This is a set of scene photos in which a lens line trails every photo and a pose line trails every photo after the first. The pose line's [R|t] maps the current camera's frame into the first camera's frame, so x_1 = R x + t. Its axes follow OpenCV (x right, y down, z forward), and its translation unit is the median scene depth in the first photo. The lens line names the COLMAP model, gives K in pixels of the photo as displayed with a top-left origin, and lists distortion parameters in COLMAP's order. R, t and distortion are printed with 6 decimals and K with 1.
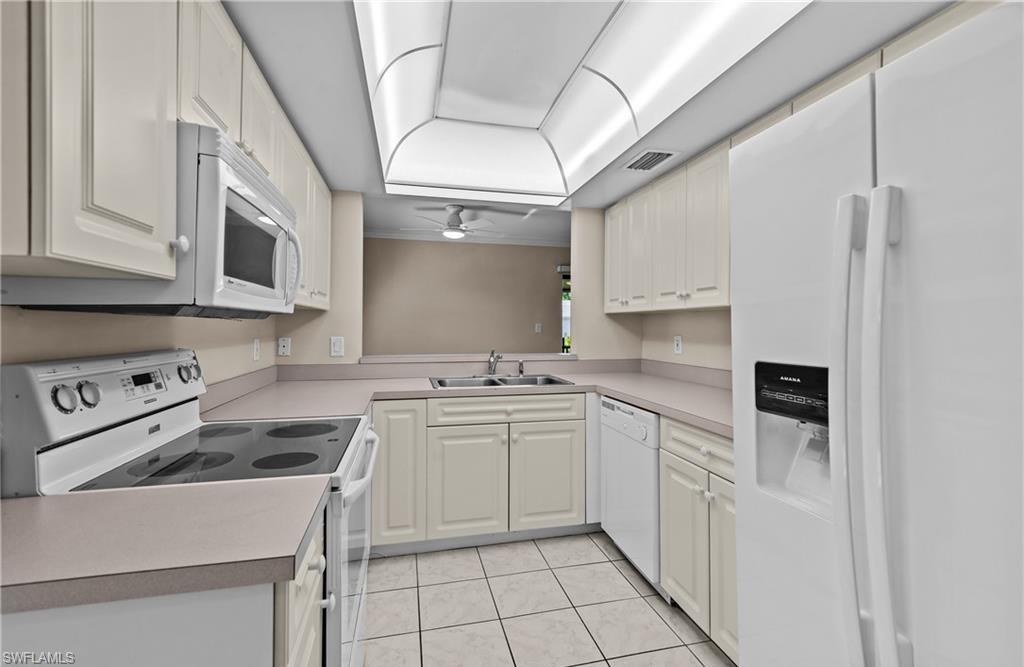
lens RADIAL K [[481.8, 0, 513.6], [0, 481.8, 324.5], [0, 0, 1]] dist [0.021500, 0.000015]
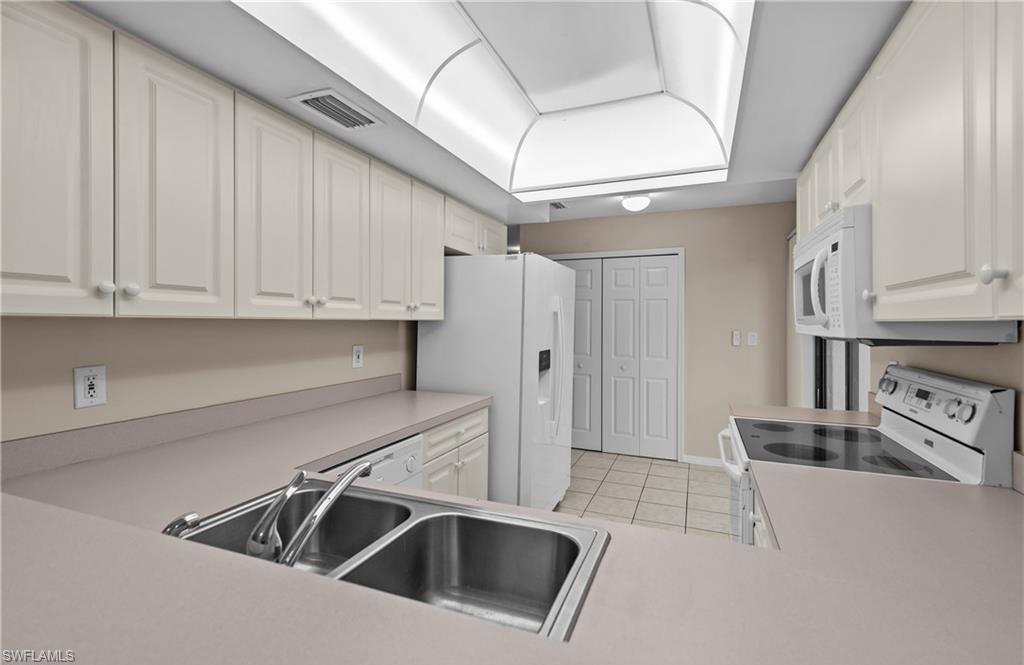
lens RADIAL K [[481.8, 0, 513.6], [0, 481.8, 323.5], [0, 0, 1]] dist [0.021500, 0.000015]
pose [[-0.830976, -0.008640, 0.556242, -0.408975], [-0.010646, 0.999943, -0.000372, -0.035792], [-0.556207, -0.006231, -0.831020, 1.781487]]
